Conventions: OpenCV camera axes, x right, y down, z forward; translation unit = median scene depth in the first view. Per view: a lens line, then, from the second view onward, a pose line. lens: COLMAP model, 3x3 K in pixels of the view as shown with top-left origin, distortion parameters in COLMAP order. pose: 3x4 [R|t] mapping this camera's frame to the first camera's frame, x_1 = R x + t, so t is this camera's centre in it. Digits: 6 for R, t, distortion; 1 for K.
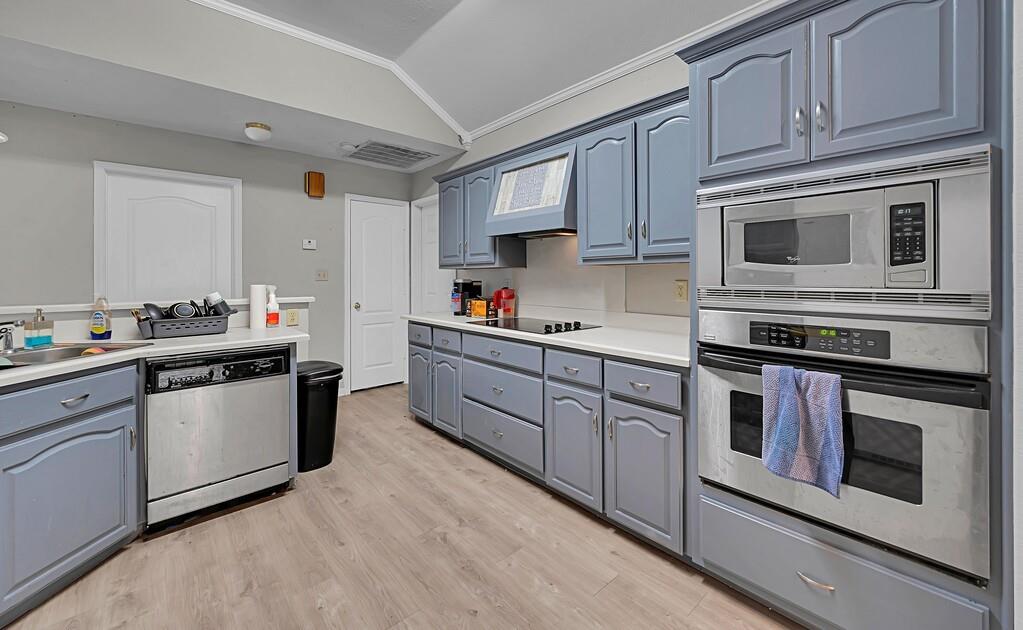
lens RADIAL K [[407.4, 0, 513.5], [0, 407.4, 275.9], [0, 0, 1]] dist [-0.002607, -0.000119]
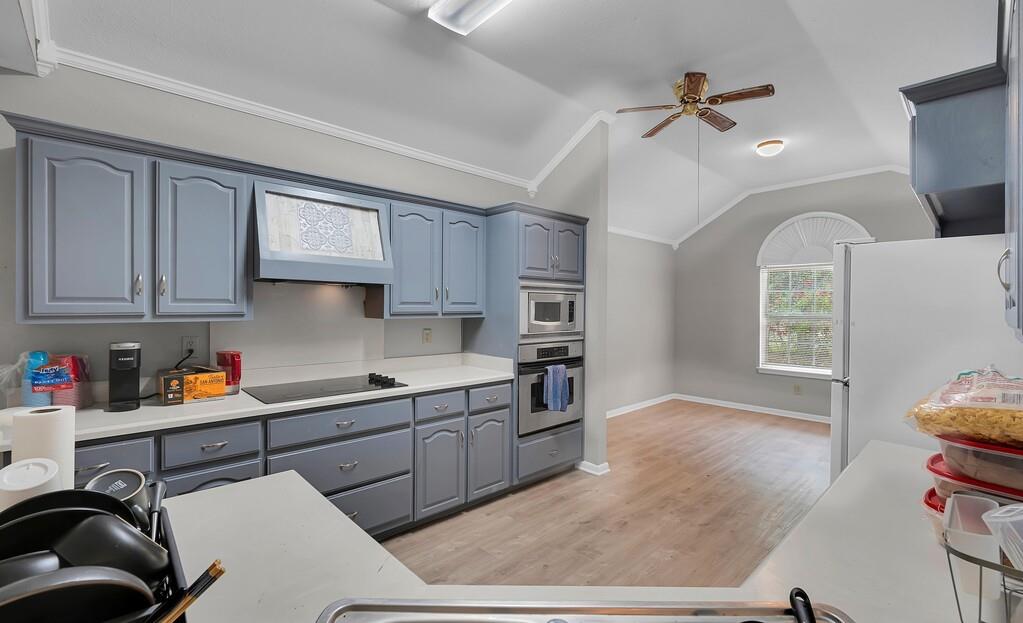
lens RADIAL K [[436.8, 0, 511.5], [0, 436.8, 311.5], [0, 0, 1]] dist [0.002396, 0.000113]
pose [[-0.021561, -0.003684, 0.999761, -1.083402], [-0.006352, 0.999974, 0.003548, -0.056991], [-0.999747, -0.006274, -0.021584, 0.761554]]
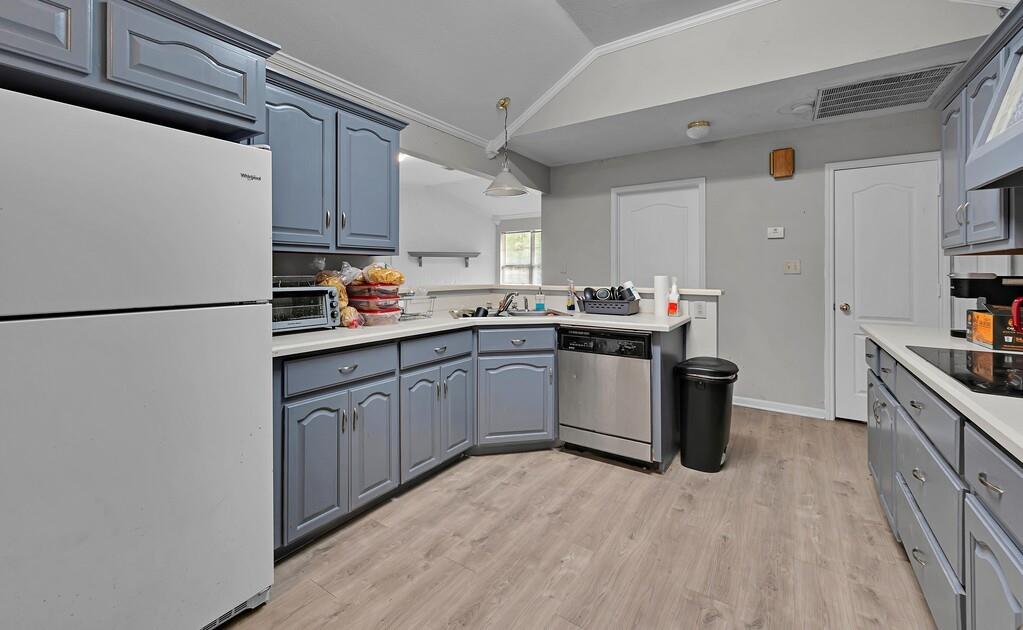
lens RADIAL K [[415.3, 0, 511.1], [0, 415.3, 268.7], [0, 0, 1]] dist [-0.000300, -0.000176]
pose [[0.249286, -0.002390, -0.968427, 0.397733], [-0.001897, 0.999994, -0.002956, 0.008010], [0.968428, 0.002574, 0.249280, 0.379977]]
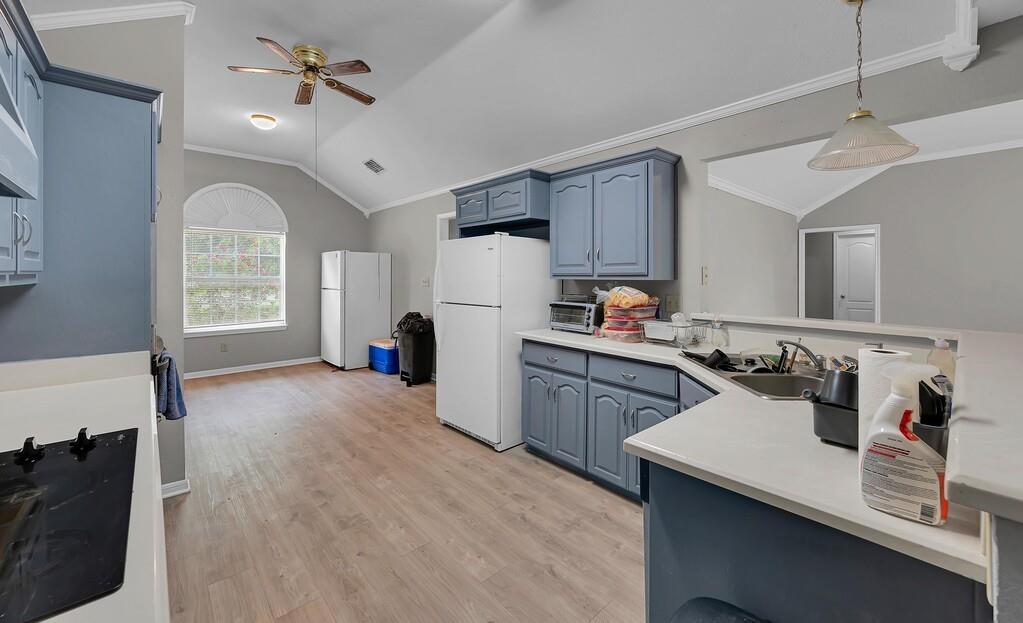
lens RADIAL K [[401.7, 0, 512.8], [0, 401.7, 279.7], [0, 0, 1]] dist [0.000245, -0.000029]
pose [[-0.999988, 0.002293, -0.004323, -0.387317], [0.002255, 0.999959, 0.008751, -0.042331], [0.004343, 0.008742, -0.999952, 1.497115]]
